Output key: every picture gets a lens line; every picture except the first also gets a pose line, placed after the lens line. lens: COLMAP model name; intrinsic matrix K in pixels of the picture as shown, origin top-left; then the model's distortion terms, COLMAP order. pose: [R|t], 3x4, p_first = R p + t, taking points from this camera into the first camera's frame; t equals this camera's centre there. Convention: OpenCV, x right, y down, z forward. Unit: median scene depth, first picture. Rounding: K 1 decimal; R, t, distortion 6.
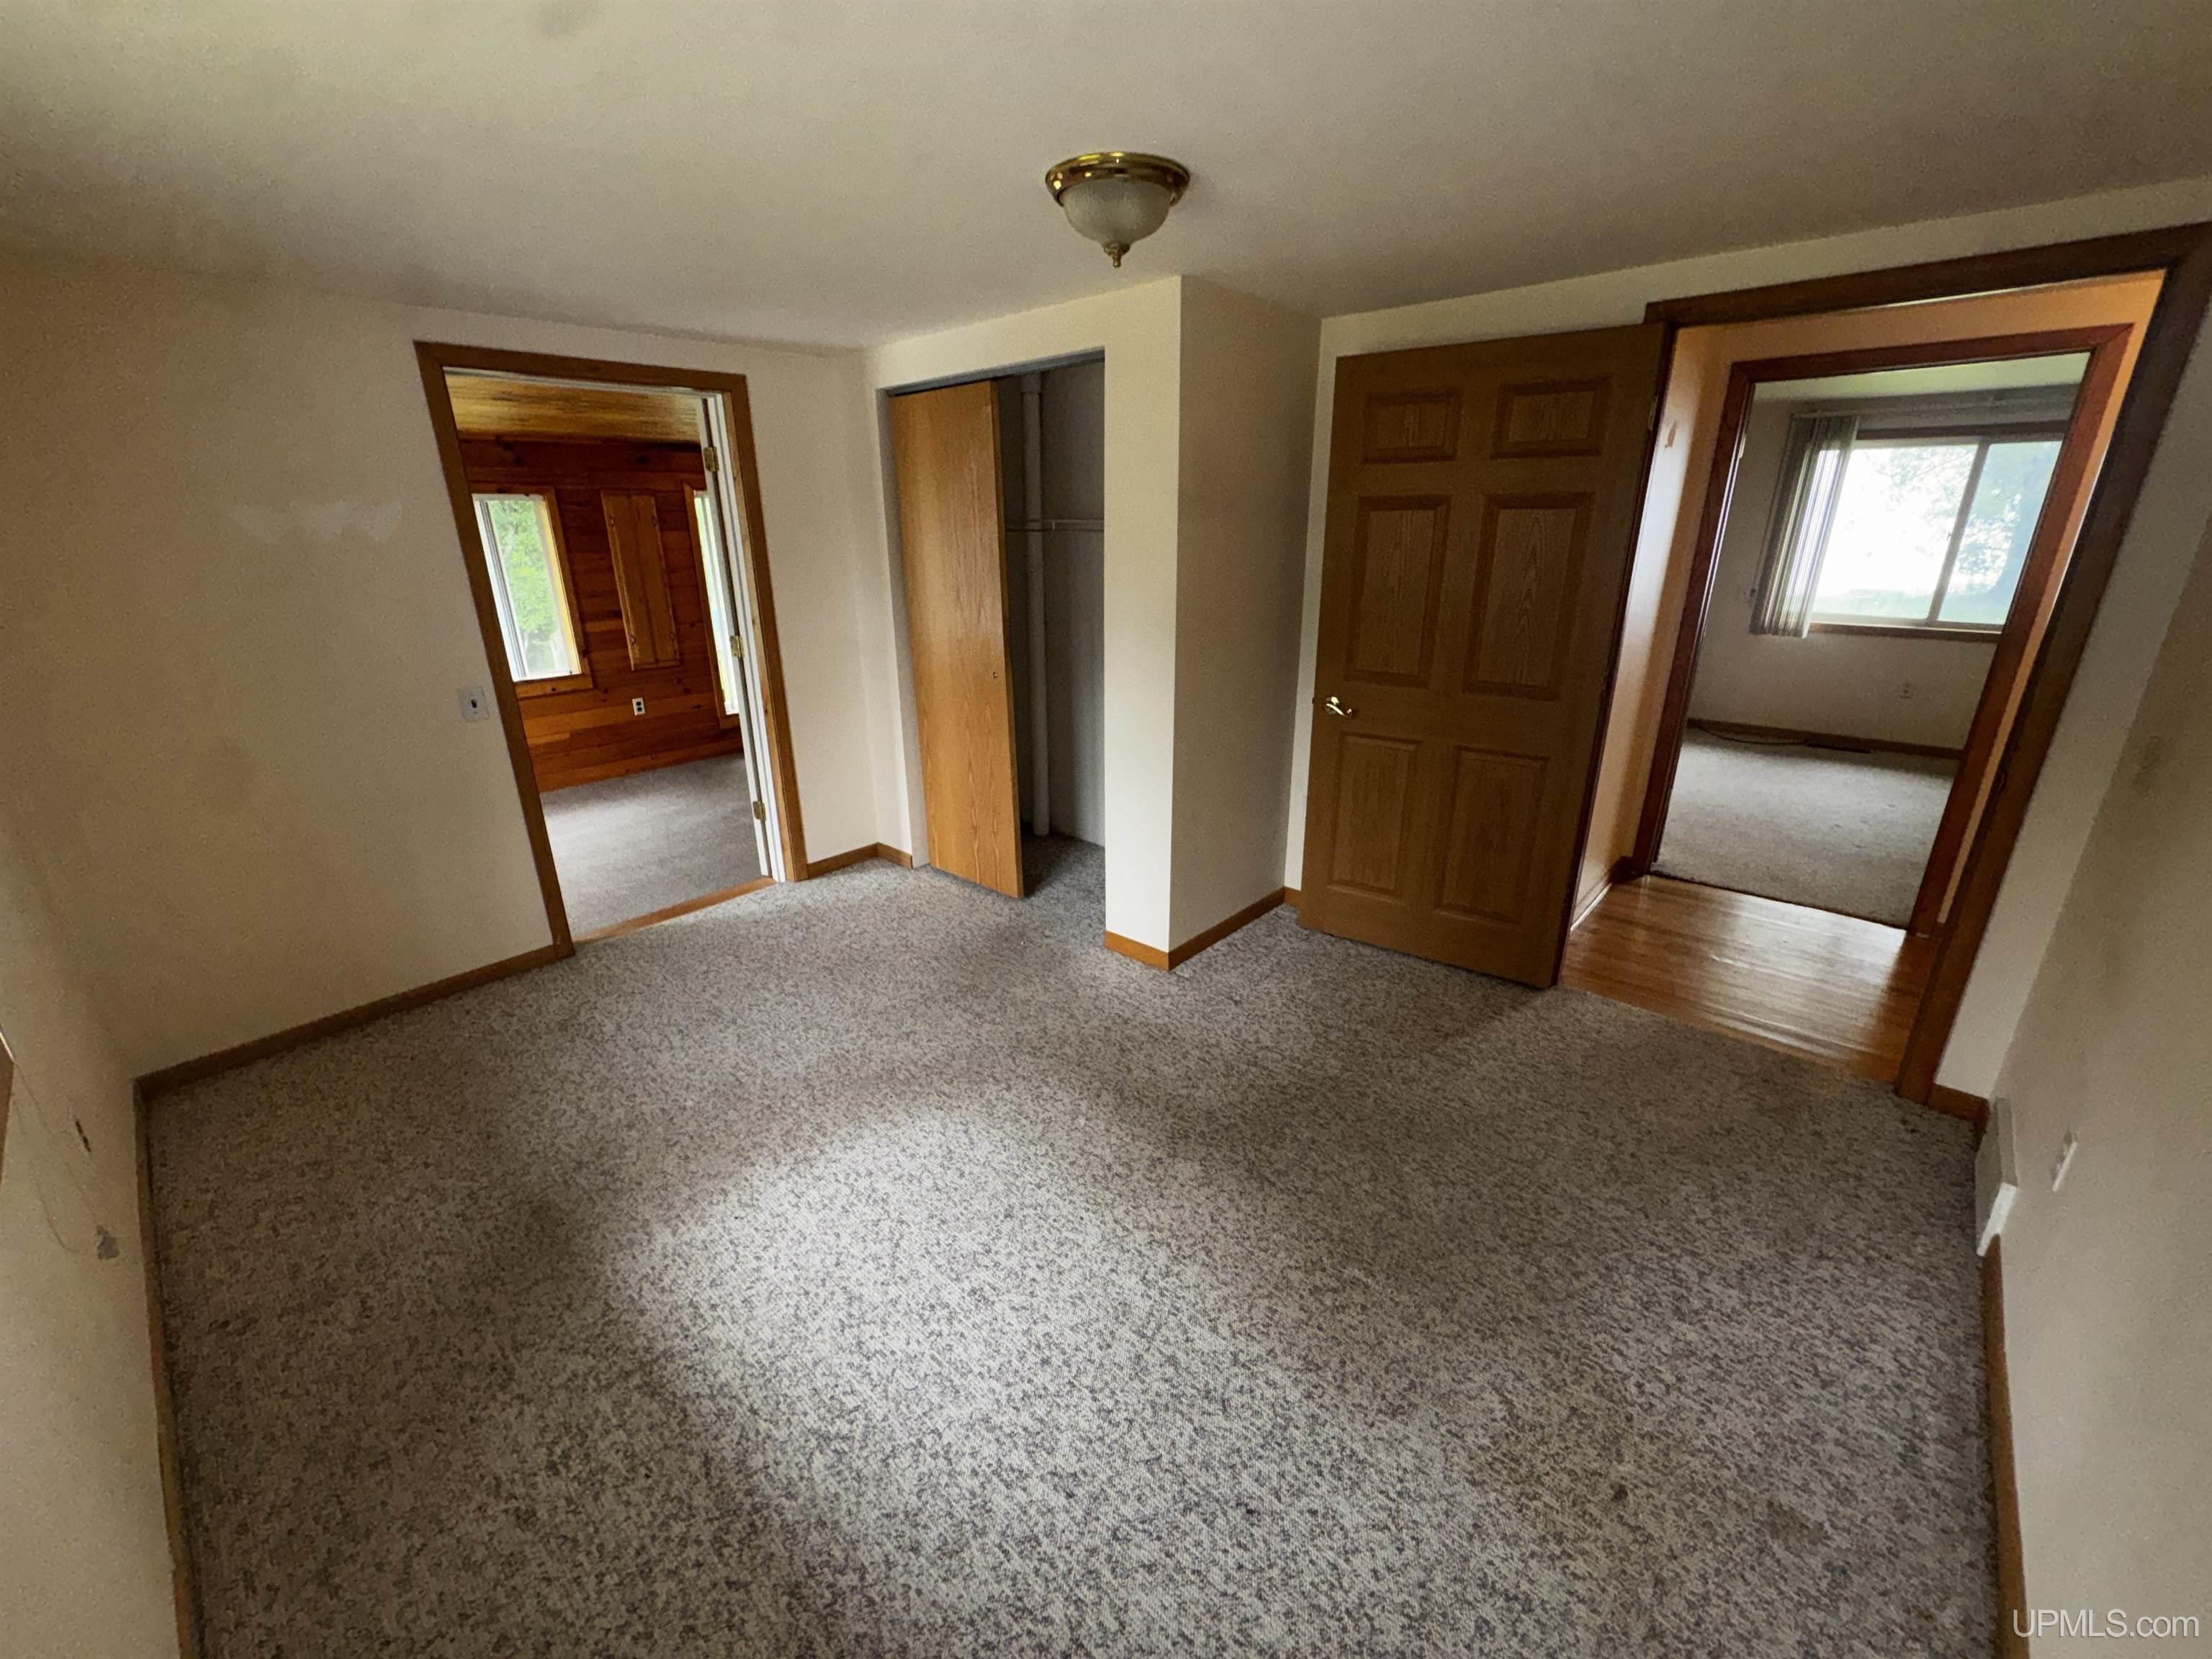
lens RADIAL K [[879.5, 0, 1106.6], [0, 879.5, 827.8], [0, 0, 1]] dist [-0.004150, 0.000256]
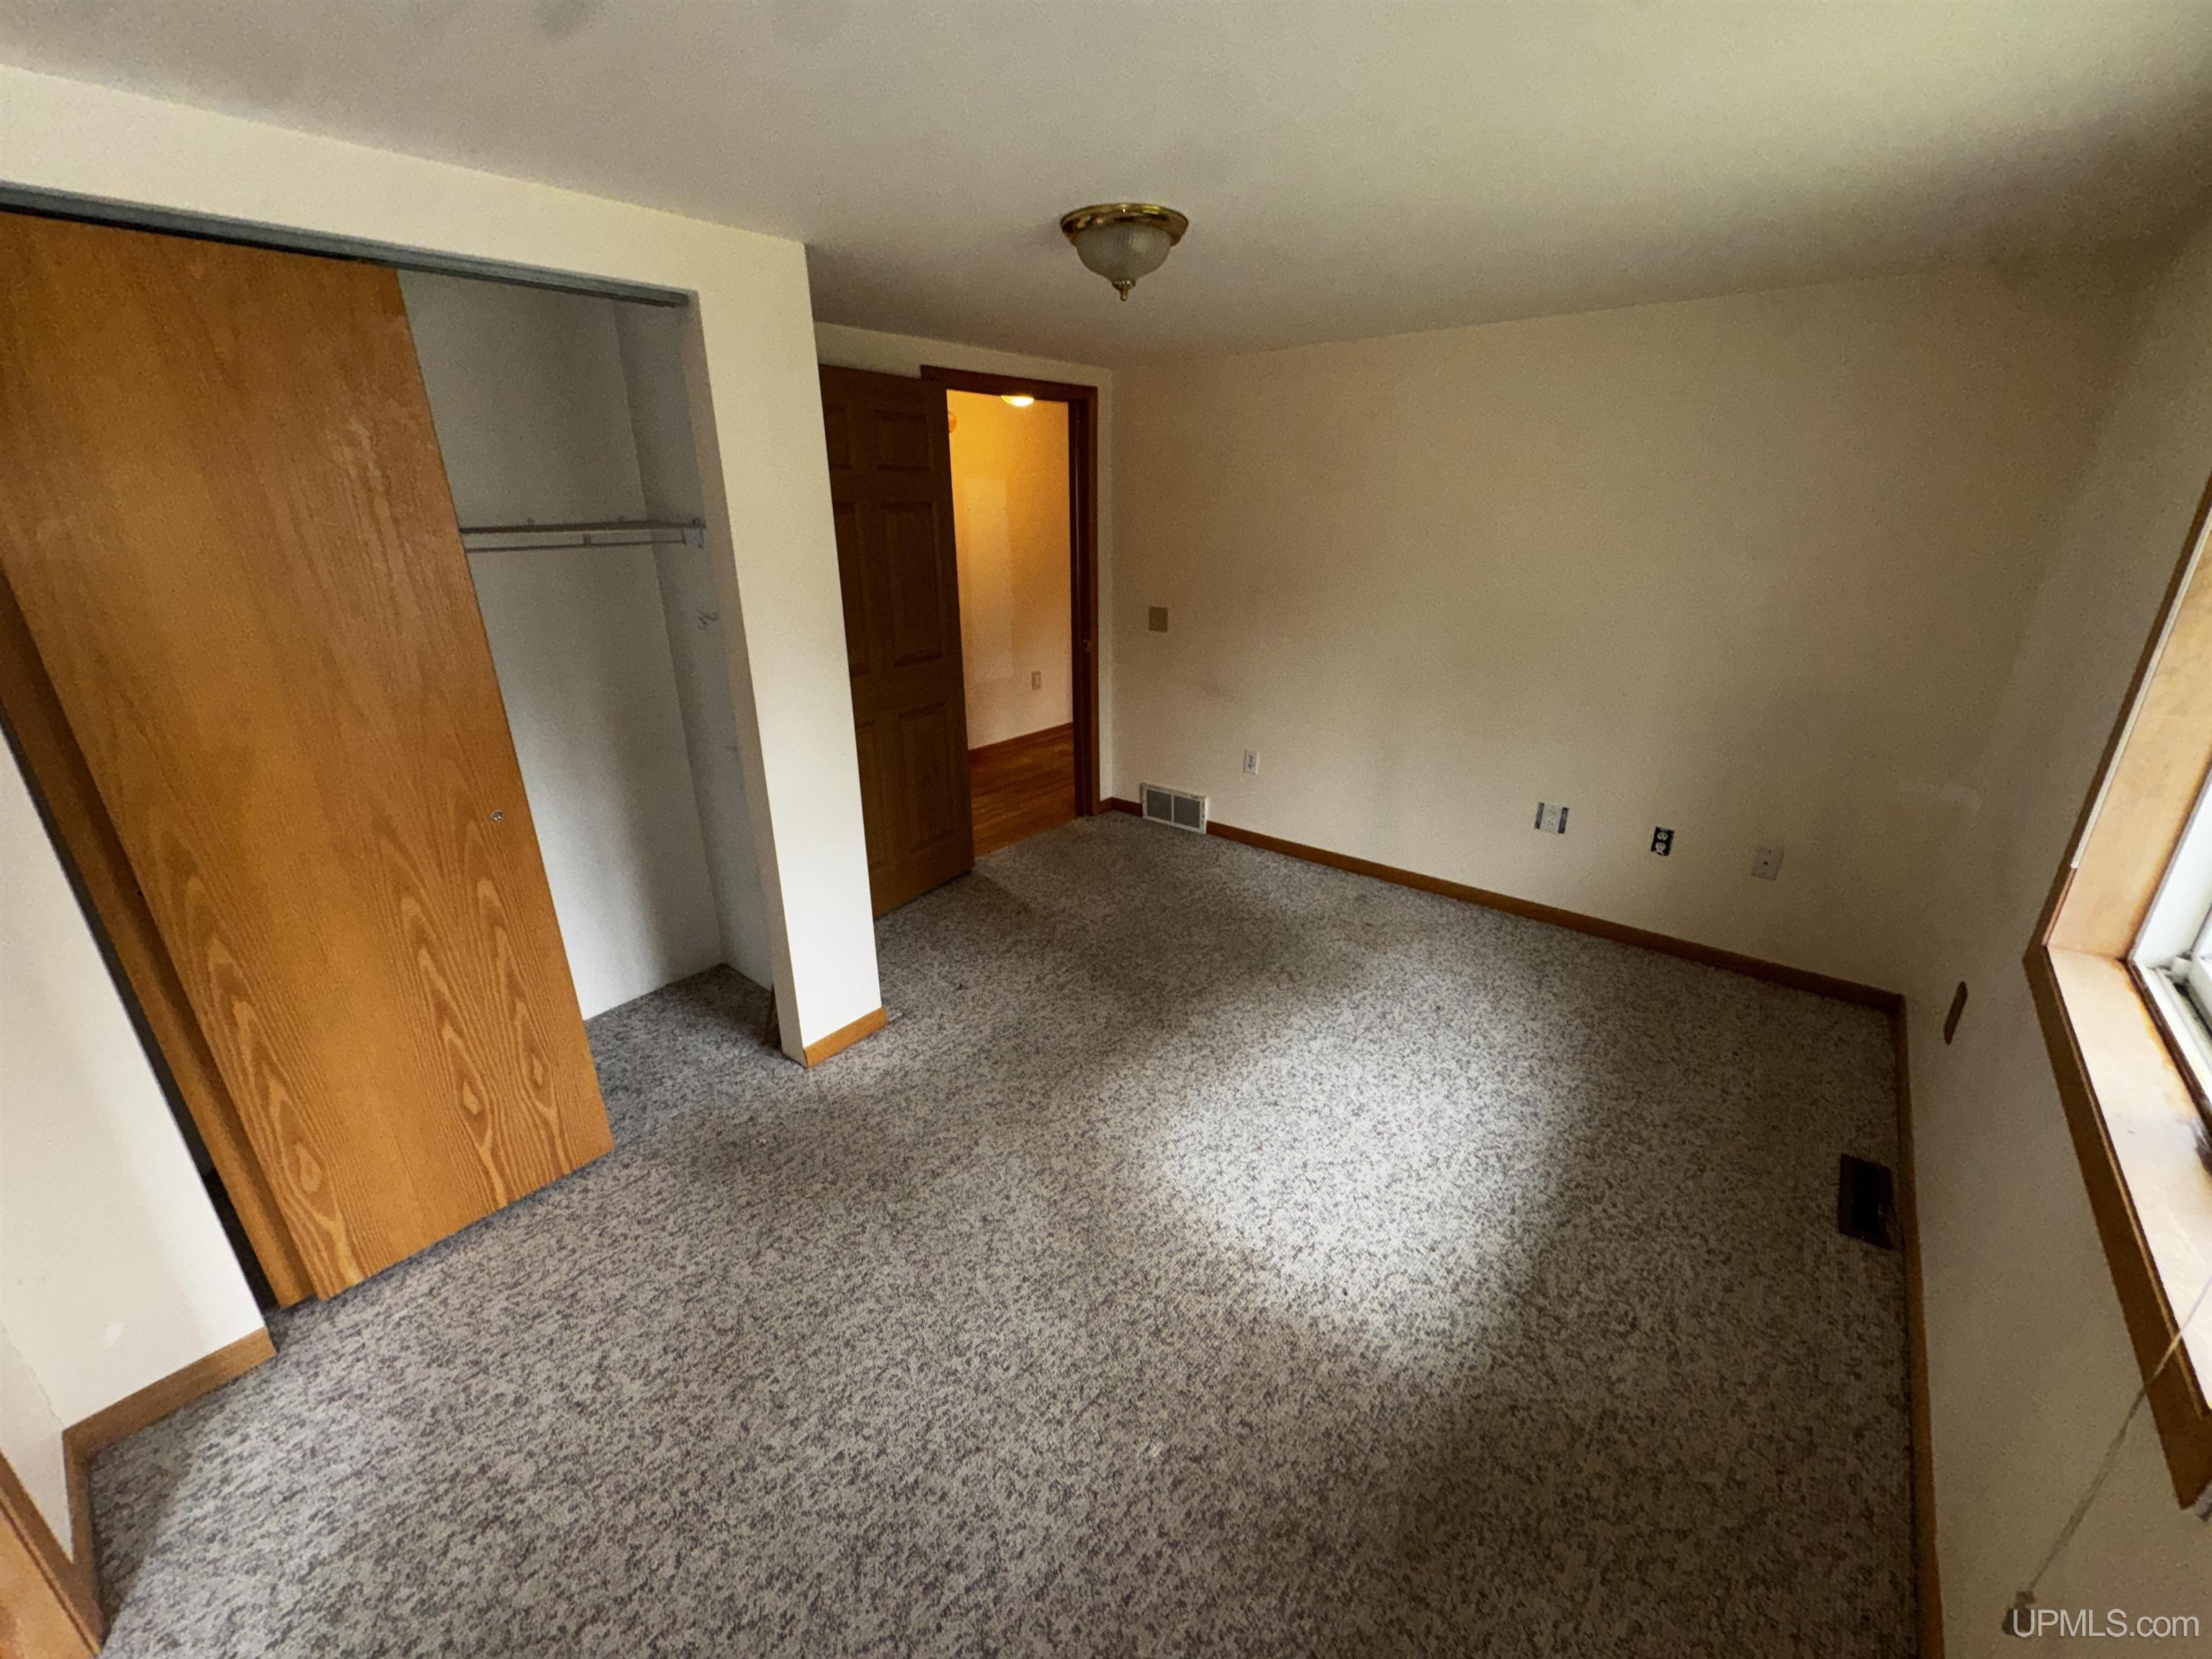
lens RADIAL K [[879.5, 0, 1108.7], [0, 879.5, 816.2], [0, 0, 1]] dist [-0.004150, 0.000256]
pose [[-0.042027, -0.329178, 0.943332, -1.163119], [0.339070, 0.883434, 0.323382, -0.387687], [-0.939822, 0.333447, 0.074486, 1.050881]]
